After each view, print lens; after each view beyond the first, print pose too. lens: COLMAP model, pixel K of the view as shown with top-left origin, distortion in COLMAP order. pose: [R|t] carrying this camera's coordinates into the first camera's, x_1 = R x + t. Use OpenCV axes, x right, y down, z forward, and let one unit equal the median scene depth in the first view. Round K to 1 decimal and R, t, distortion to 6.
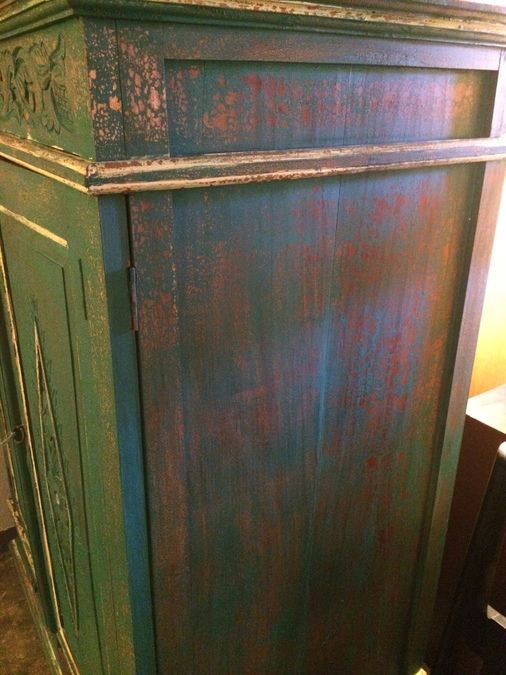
lens RADIAL K [[581.1, 0, 251.7], [0, 581.1, 330.6], [0, 0, 1]] dist [0.080098, -0.110202]
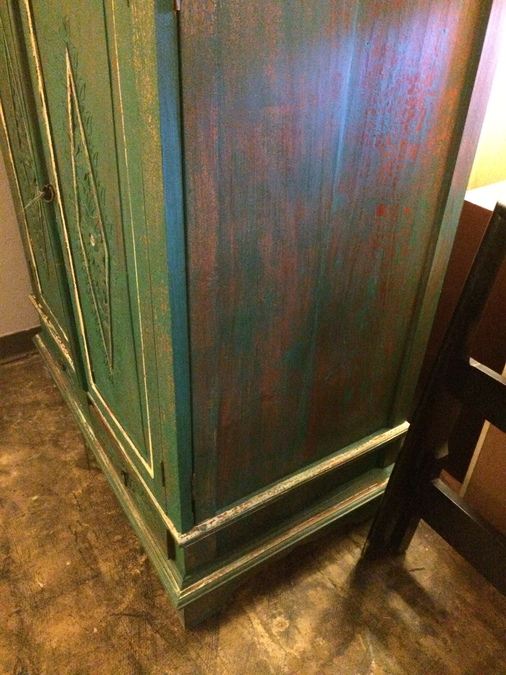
lens RADIAL K [[581.1, 0, 251.7], [0, 581.1, 339.3], [0, 0, 1]] dist [0.080098, -0.110202]
pose [[0.999767, 0.016081, 0.014435, -0.049283], [-0.018855, 0.975502, 0.219180, 0.238262], [-0.010556, -0.219401, 0.975578, -0.117451]]
